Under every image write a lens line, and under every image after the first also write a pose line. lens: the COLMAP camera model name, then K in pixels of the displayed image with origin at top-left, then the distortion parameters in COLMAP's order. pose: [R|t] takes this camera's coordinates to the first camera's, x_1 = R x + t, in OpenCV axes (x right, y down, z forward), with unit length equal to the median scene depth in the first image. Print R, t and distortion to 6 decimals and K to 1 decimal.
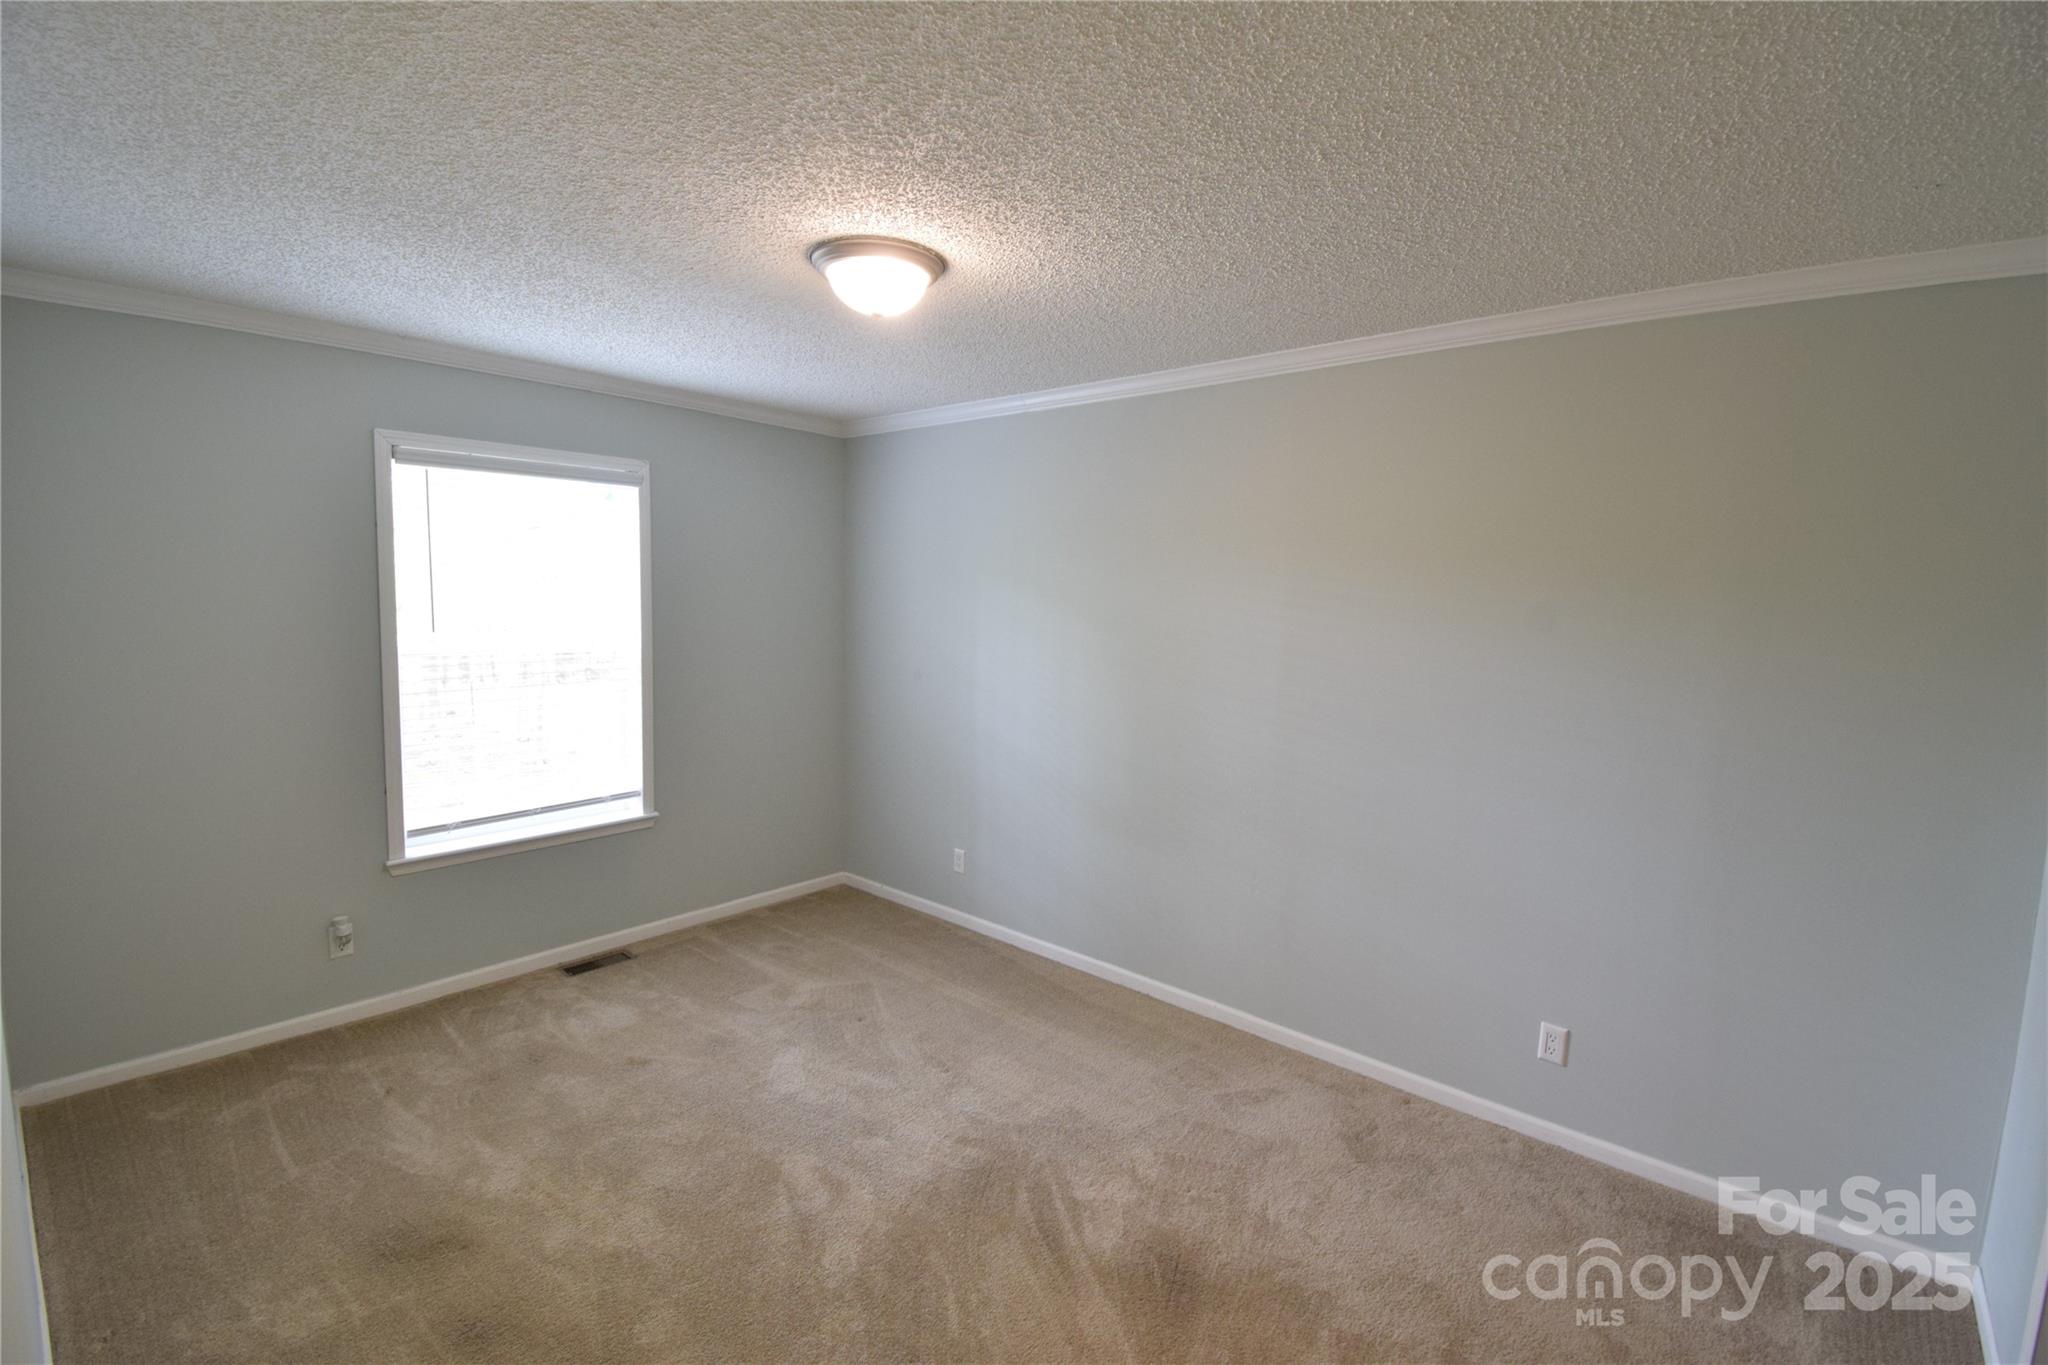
lens RADIAL K [[905.2, 0, 1012.2], [0, 905.2, 683.8], [0, 0, 1]] dist [0.008056, -0.017192]
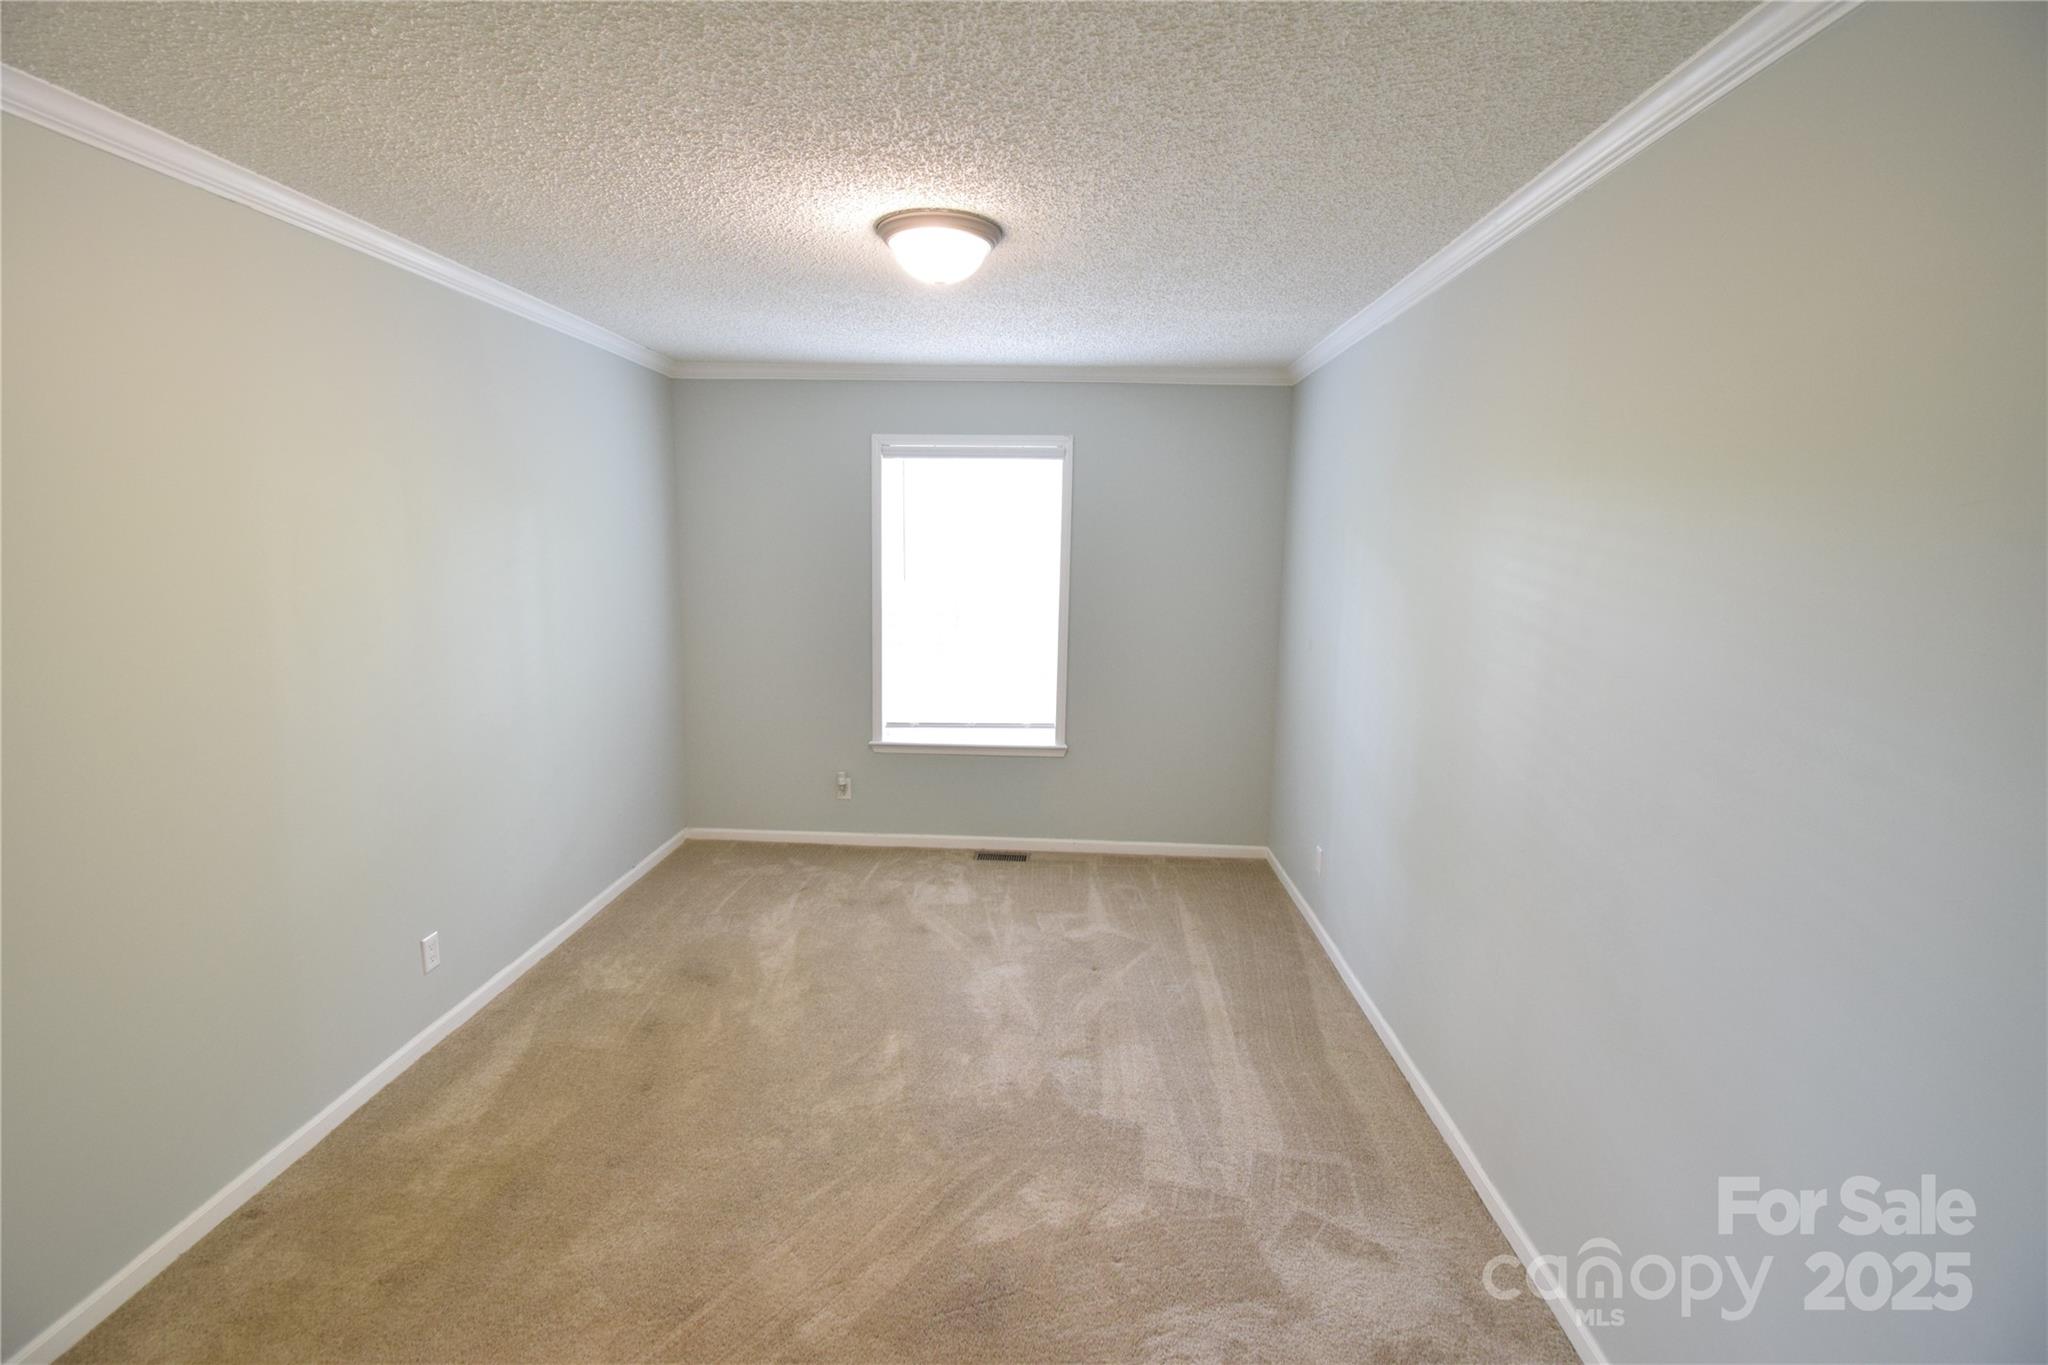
lens RADIAL K [[905.2, 0, 1017.3], [0, 905.2, 671.8], [0, 0, 1]] dist [0.008056, -0.017192]
pose [[0.624240, 0.107322, -0.773826, 0.535471], [-0.081067, 0.994070, 0.072471, -0.033538], [0.777015, 0.017493, 0.629239, 0.275689]]
